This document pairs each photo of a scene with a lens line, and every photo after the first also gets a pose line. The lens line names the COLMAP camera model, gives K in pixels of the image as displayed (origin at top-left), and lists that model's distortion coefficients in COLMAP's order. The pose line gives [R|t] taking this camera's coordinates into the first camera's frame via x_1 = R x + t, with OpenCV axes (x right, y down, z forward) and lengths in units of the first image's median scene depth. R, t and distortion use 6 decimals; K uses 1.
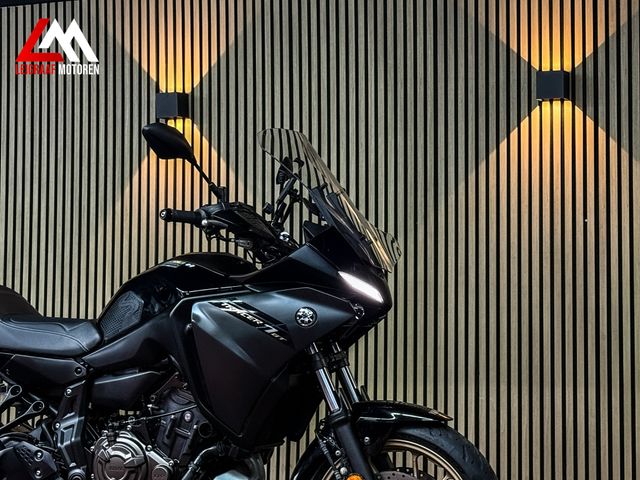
lens RADIAL K [[1367.4, 0, 308.8], [0, 1367.4, 236.2], [0, 0, 1]] dist [0.144453, 0.000000]
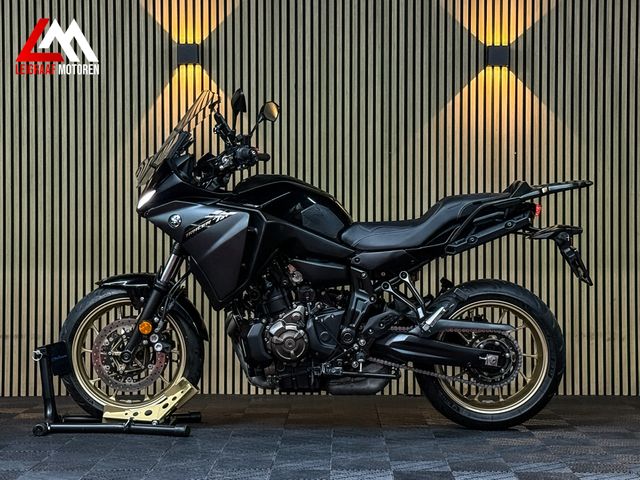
lens RADIAL K [[1363.7, 0, 322.7], [0, 1363.7, 238.4], [0, 0, 1]] dist [0.161643, 0.000000]
pose [[0.925440, -0.010740, 0.378743, -0.515686], [-0.015396, 0.997707, 0.065911, -0.013704], [-0.378582, -0.066828, 0.923152, -0.229875]]
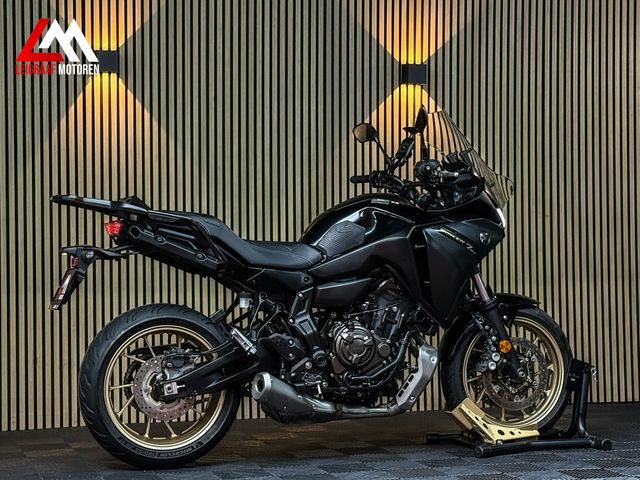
lens RADIAL K [[1391.6, 0, 316.2], [0, 1391.6, 240.3], [0, 0, 1]] dist [0.173141, 0.000000]
pose [[0.768301, -0.010605, 0.640001, -0.815780], [-0.025597, 0.998554, 0.047274, -0.004601], [-0.639577, -0.052702, 0.766918, -0.041568]]
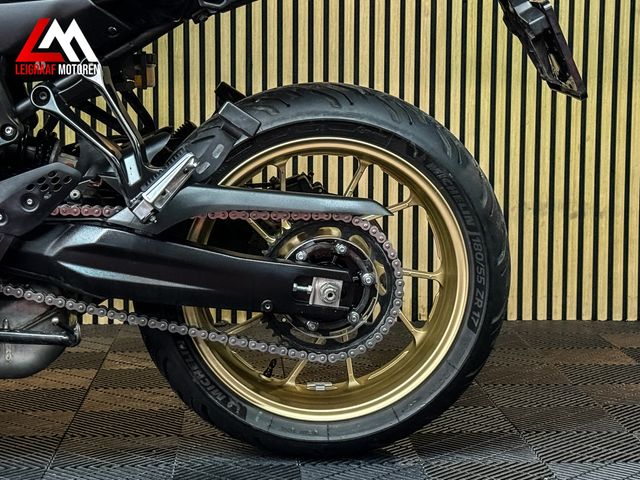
lens RADIAL K [[1363.7, 0, 322.4], [0, 1363.7, 238.9], [0, 0, 1]] dist [0.161643, 0.000000]
pose [[0.895714, -0.055314, 0.441177, -0.161807], [-0.026576, 0.983797, 0.177303, 0.062902], [-0.443836, -0.170538, 0.879731, 0.357436]]
